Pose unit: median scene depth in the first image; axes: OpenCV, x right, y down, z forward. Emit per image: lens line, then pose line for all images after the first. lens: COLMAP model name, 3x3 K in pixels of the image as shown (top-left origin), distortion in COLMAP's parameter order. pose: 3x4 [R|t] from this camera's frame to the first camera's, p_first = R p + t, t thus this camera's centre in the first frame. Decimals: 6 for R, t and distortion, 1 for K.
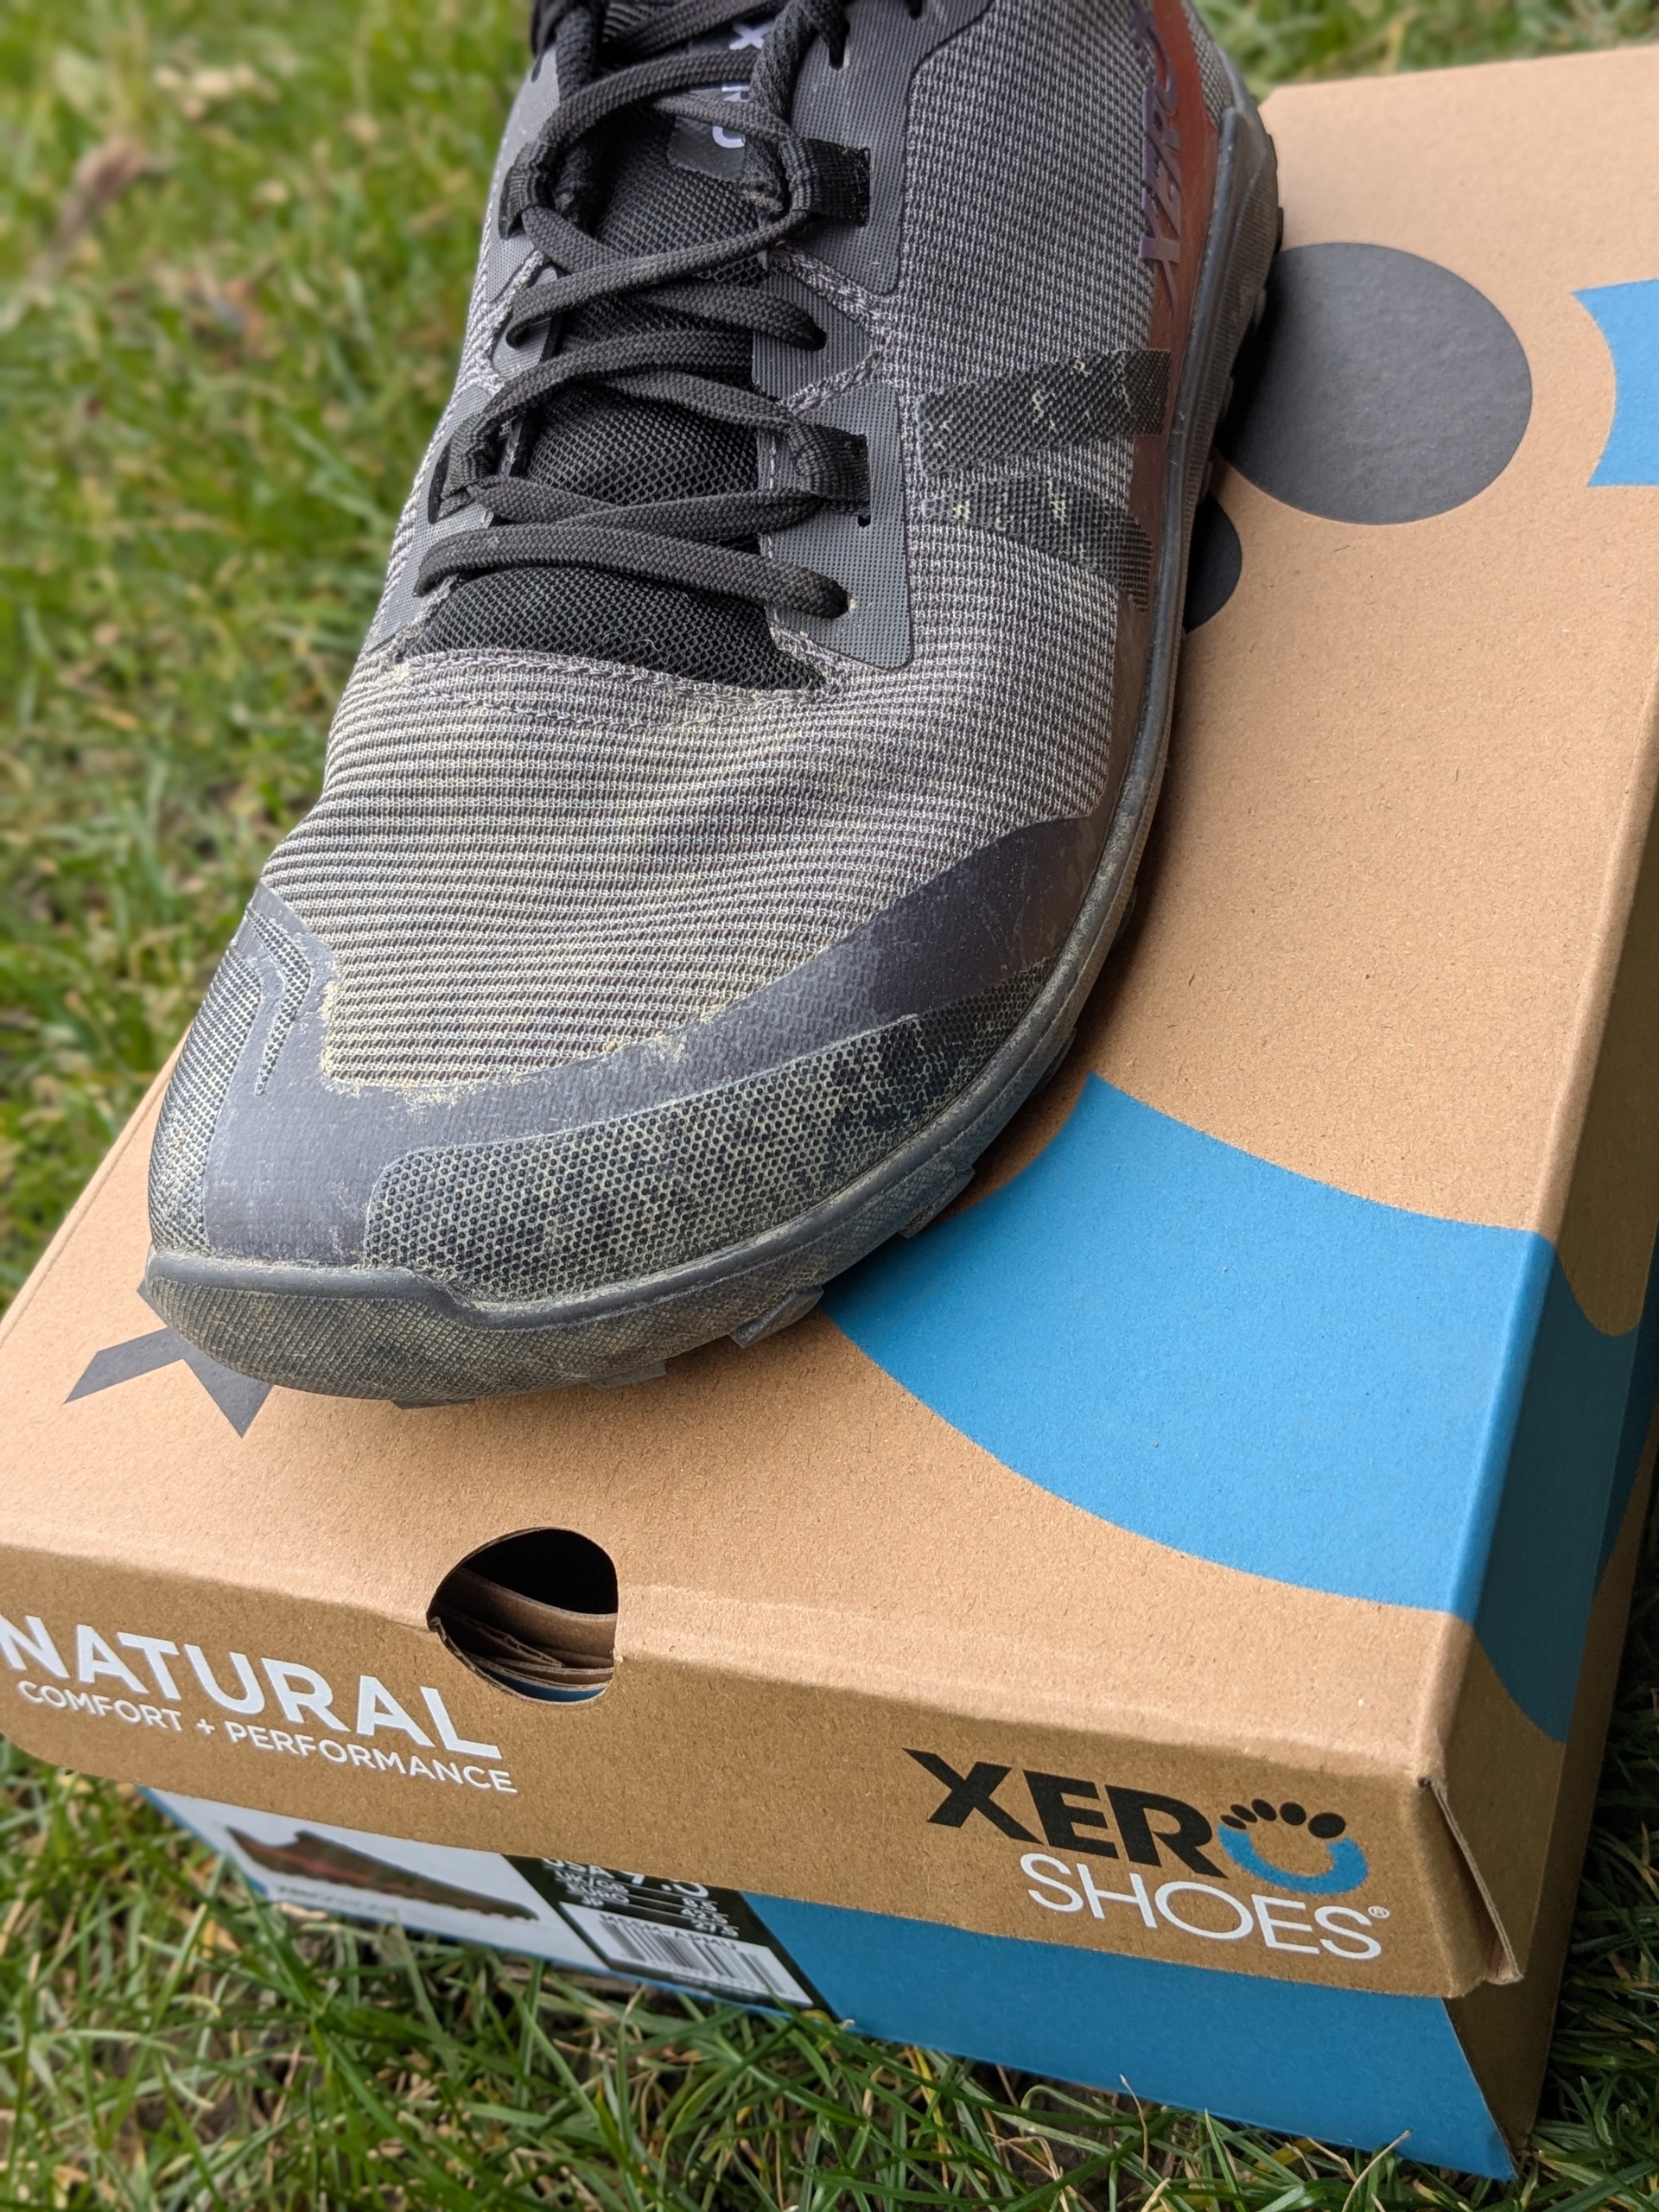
lens RADIAL K [[2859.9, 0, 829.5], [0, 2859.9, 1106.0], [0, 0, 1]] dist [0.126672, -0.700769]
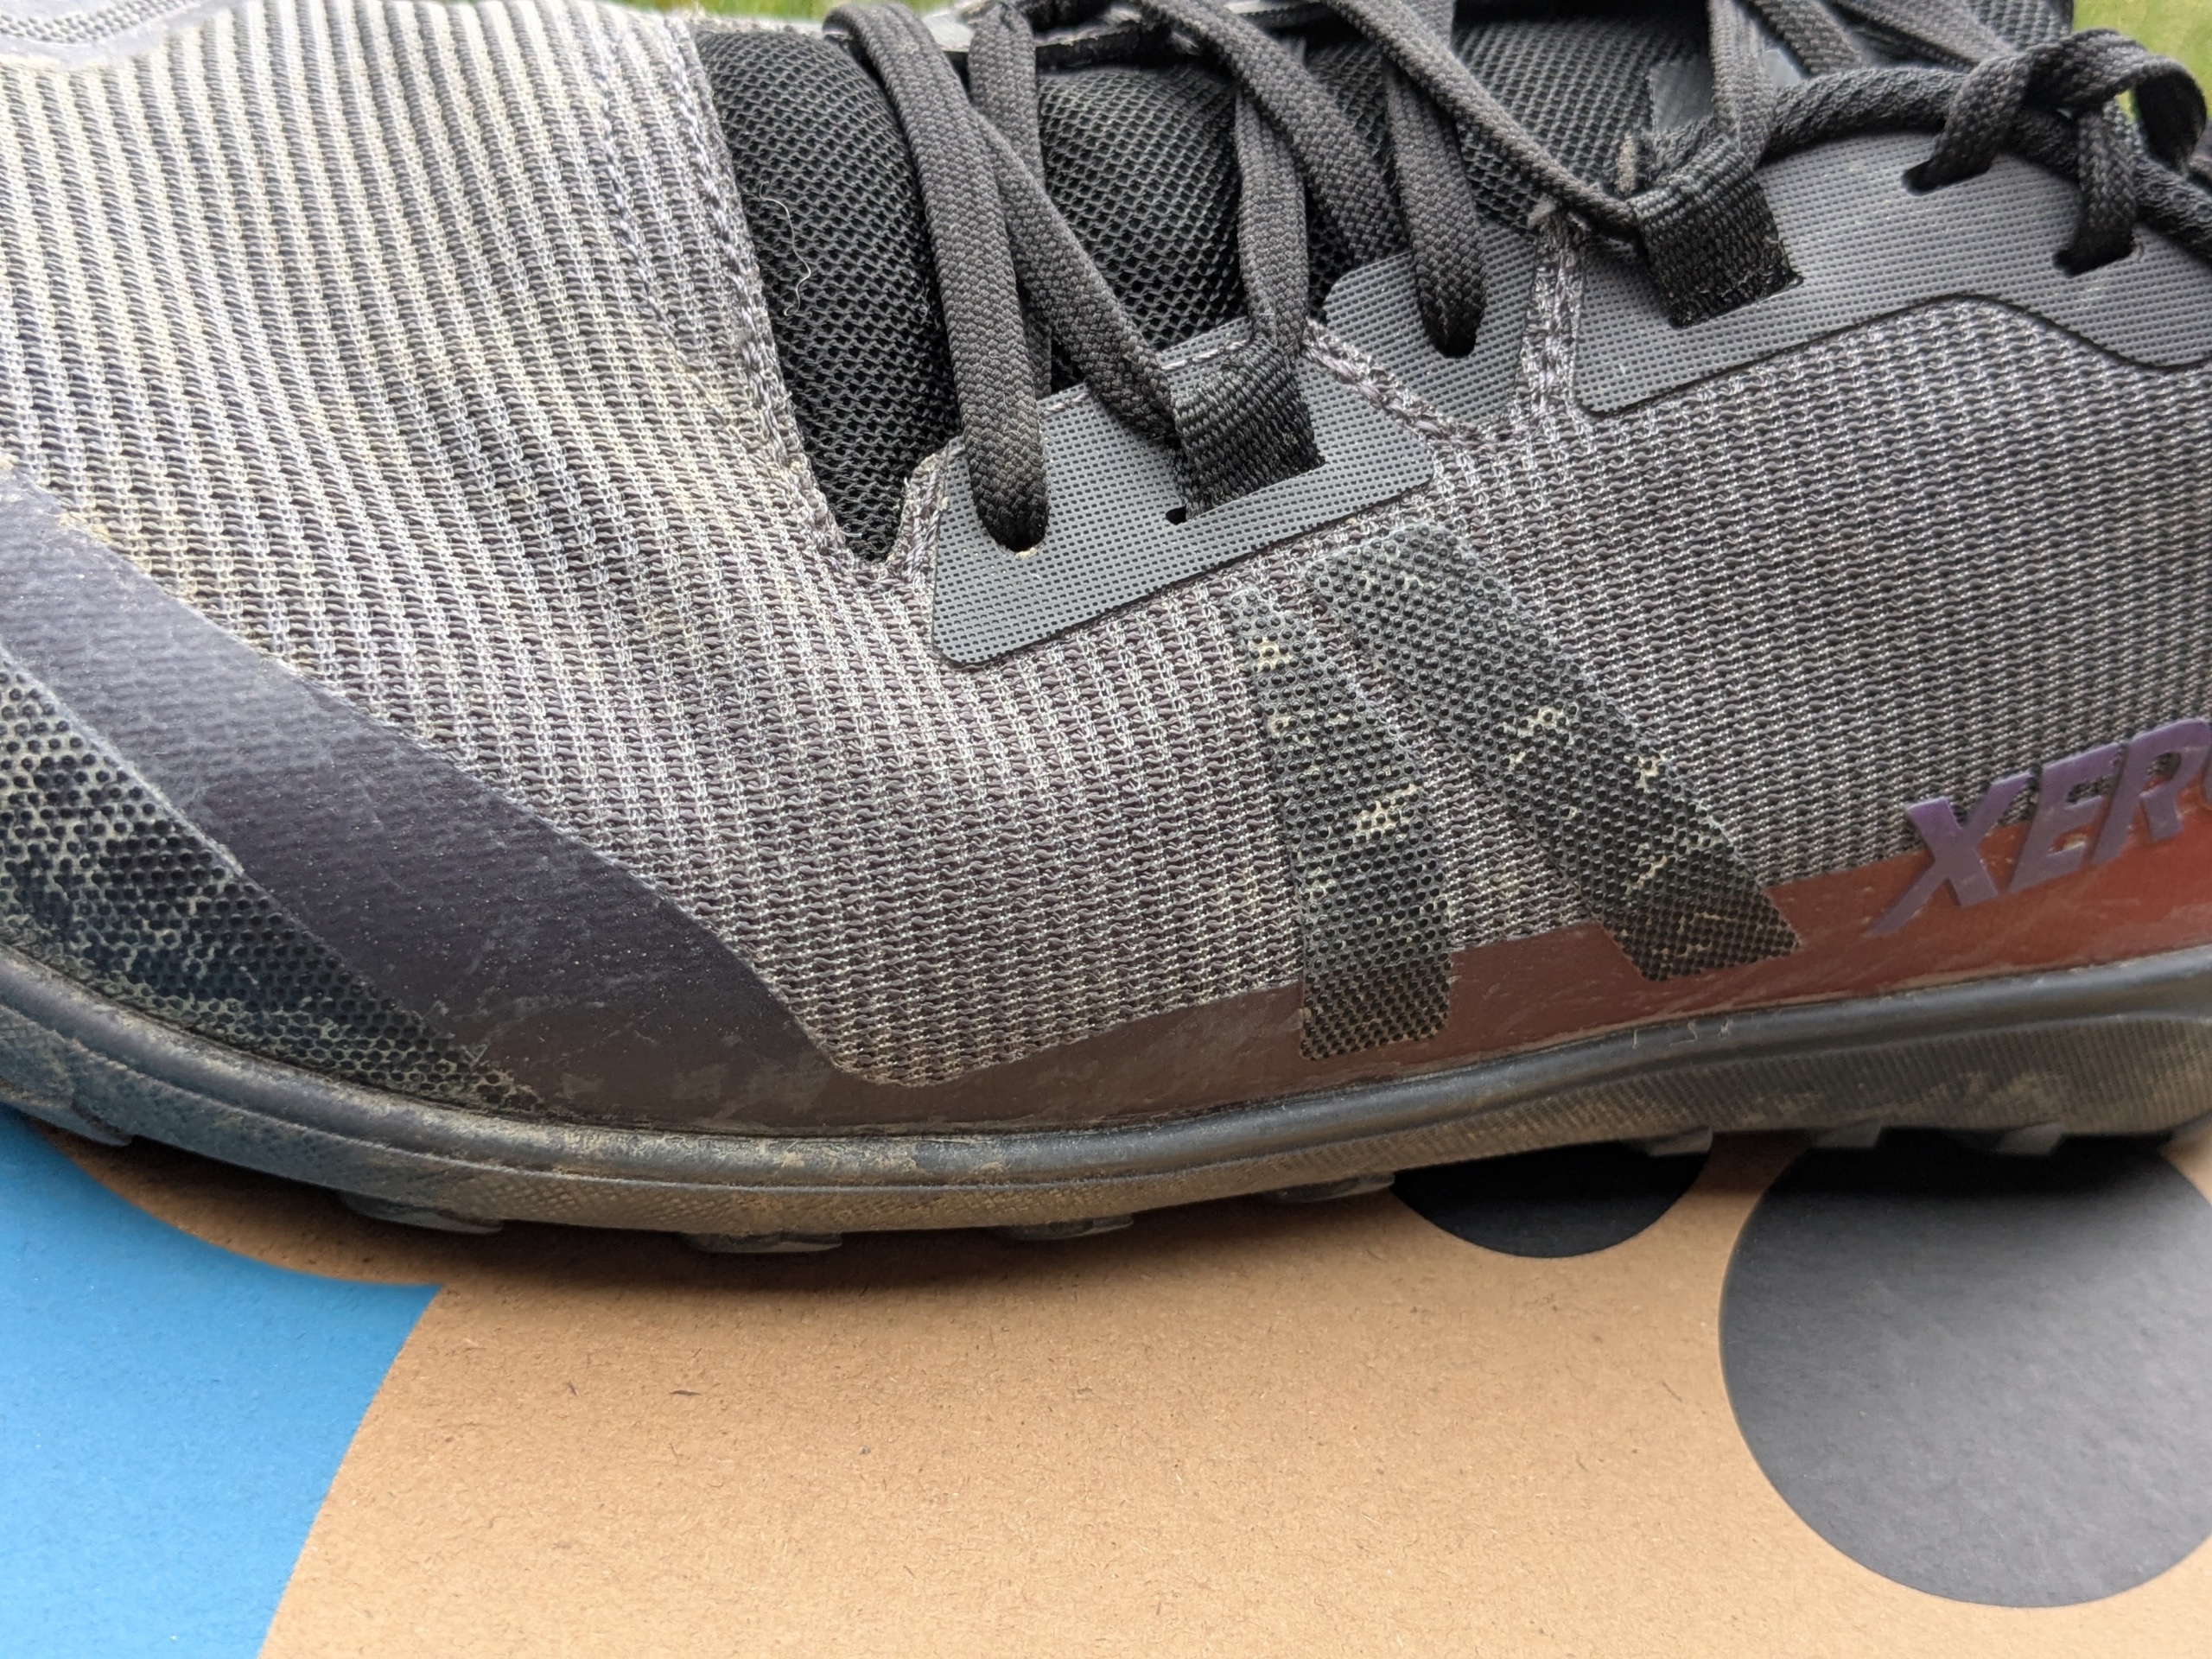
lens RADIAL K [[2859.9, 0, 1106.0], [0, 2859.9, 829.5], [0, 0, 1]] dist [0.126672, -0.700769]
pose [[0.418969, 0.862585, -0.283572, 0.225673], [-0.896597, 0.442355, 0.020887, -0.177234], [0.143456, 0.245499, 0.958724, 0.468692]]
